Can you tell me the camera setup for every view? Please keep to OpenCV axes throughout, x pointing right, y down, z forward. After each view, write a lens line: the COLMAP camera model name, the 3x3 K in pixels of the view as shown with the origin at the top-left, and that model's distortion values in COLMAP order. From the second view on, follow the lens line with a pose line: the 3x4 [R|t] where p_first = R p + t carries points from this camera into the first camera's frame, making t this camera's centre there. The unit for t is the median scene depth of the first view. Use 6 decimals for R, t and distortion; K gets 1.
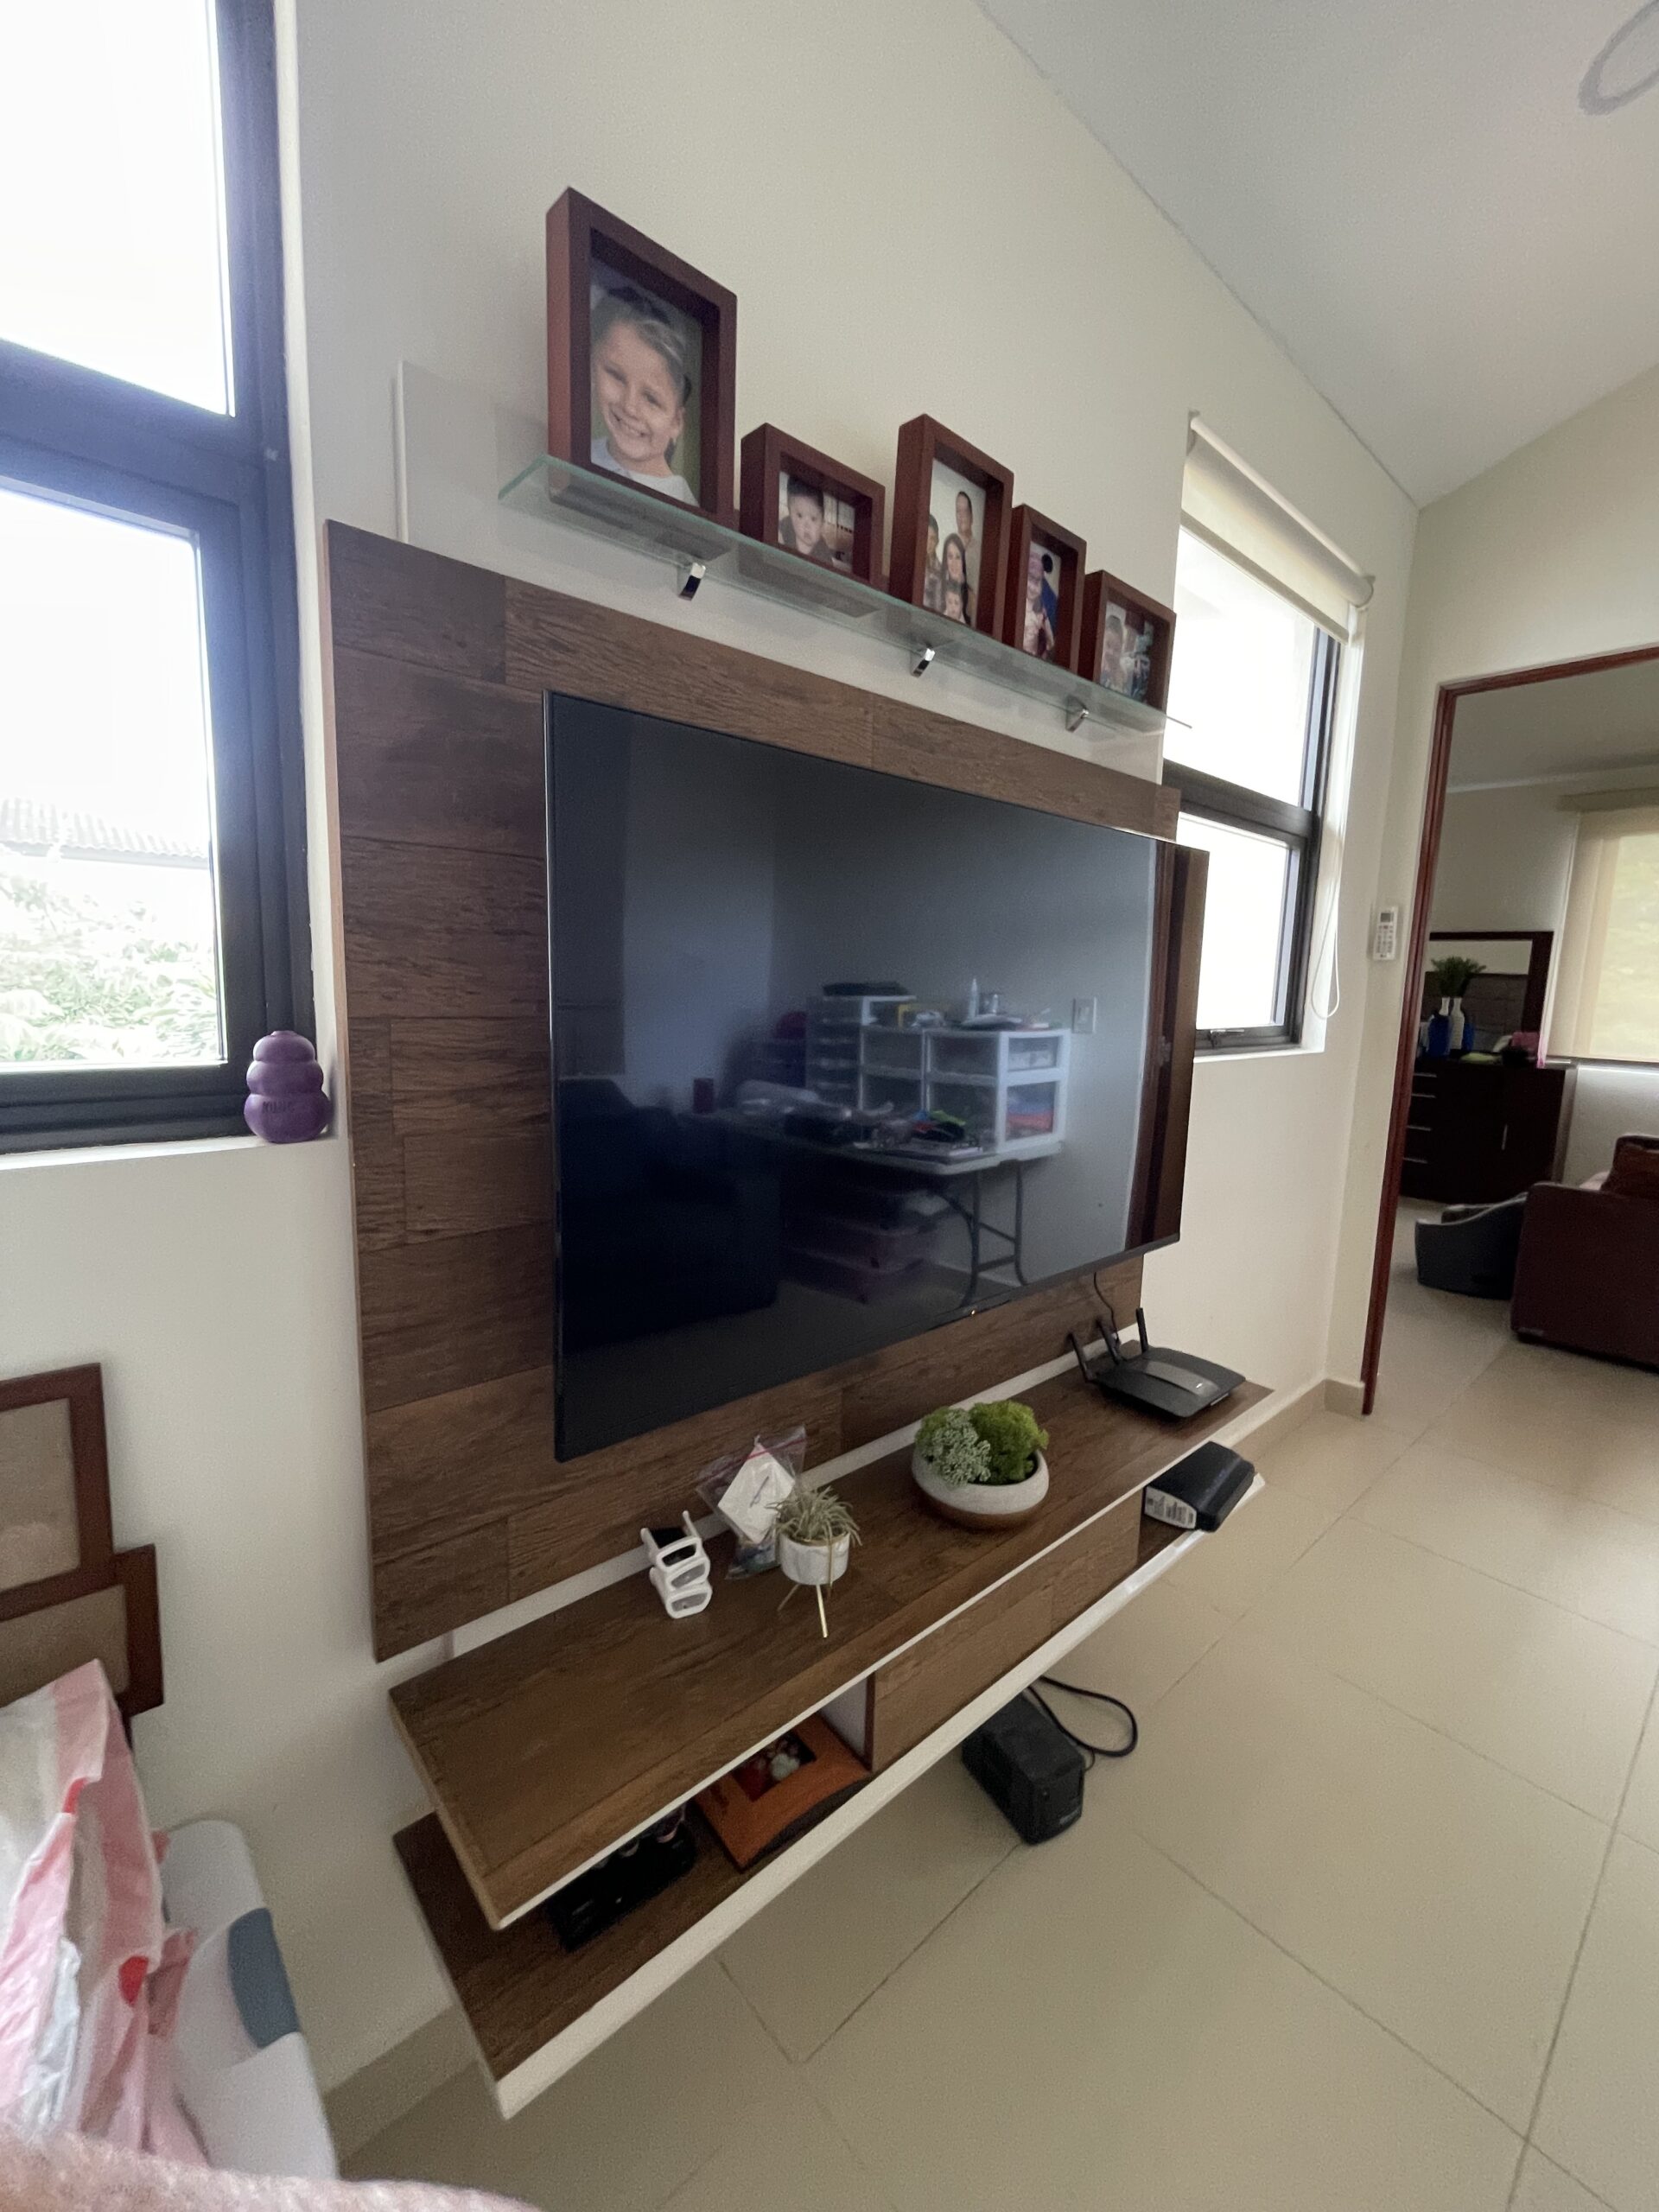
lens RADIAL K [[907.9, 0, 821.8], [0, 907.9, 1097.9], [0, 0, 1]] dist [-0.015813, 0.009564]
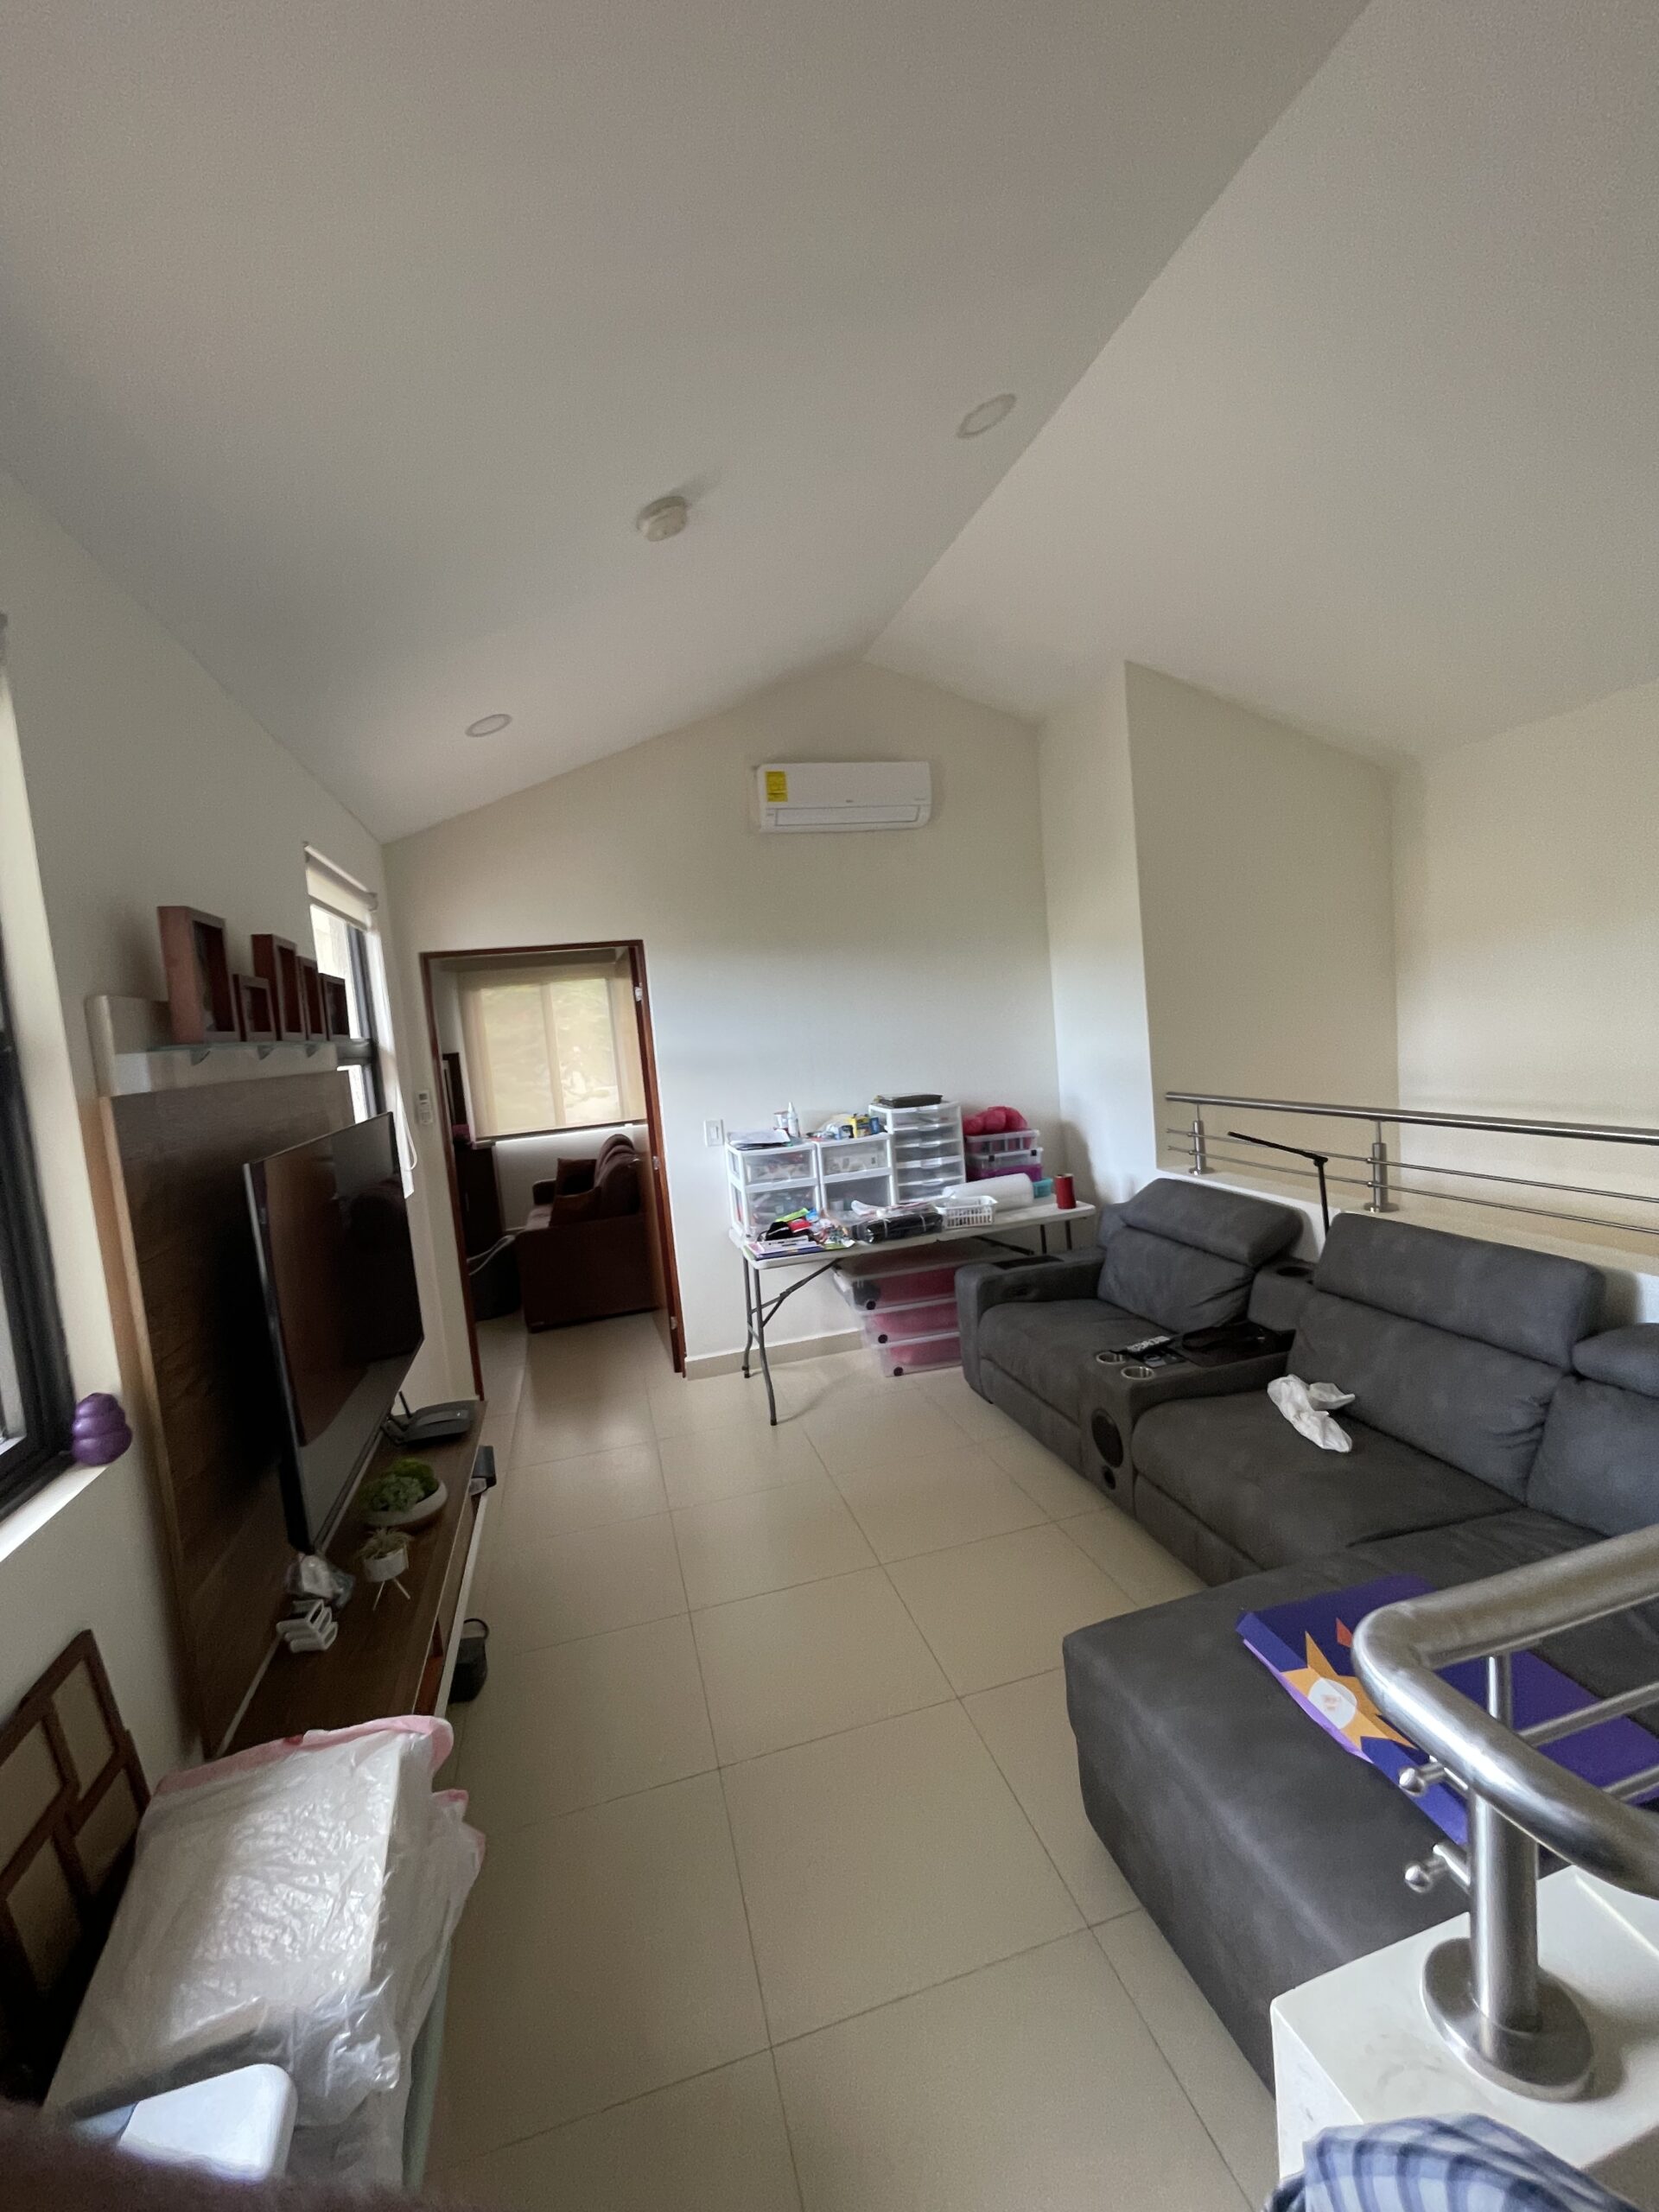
lens RADIAL K [[907.9, 0, 821.8], [0, 907.9, 1097.9], [0, 0, 1]] dist [-0.015813, 0.009564]
pose [[0.443511, -0.145144, 0.884438, -0.484727], [0.221541, 0.973933, 0.048737, -0.135531], [-0.868457, 0.174324, 0.464105, -0.340175]]
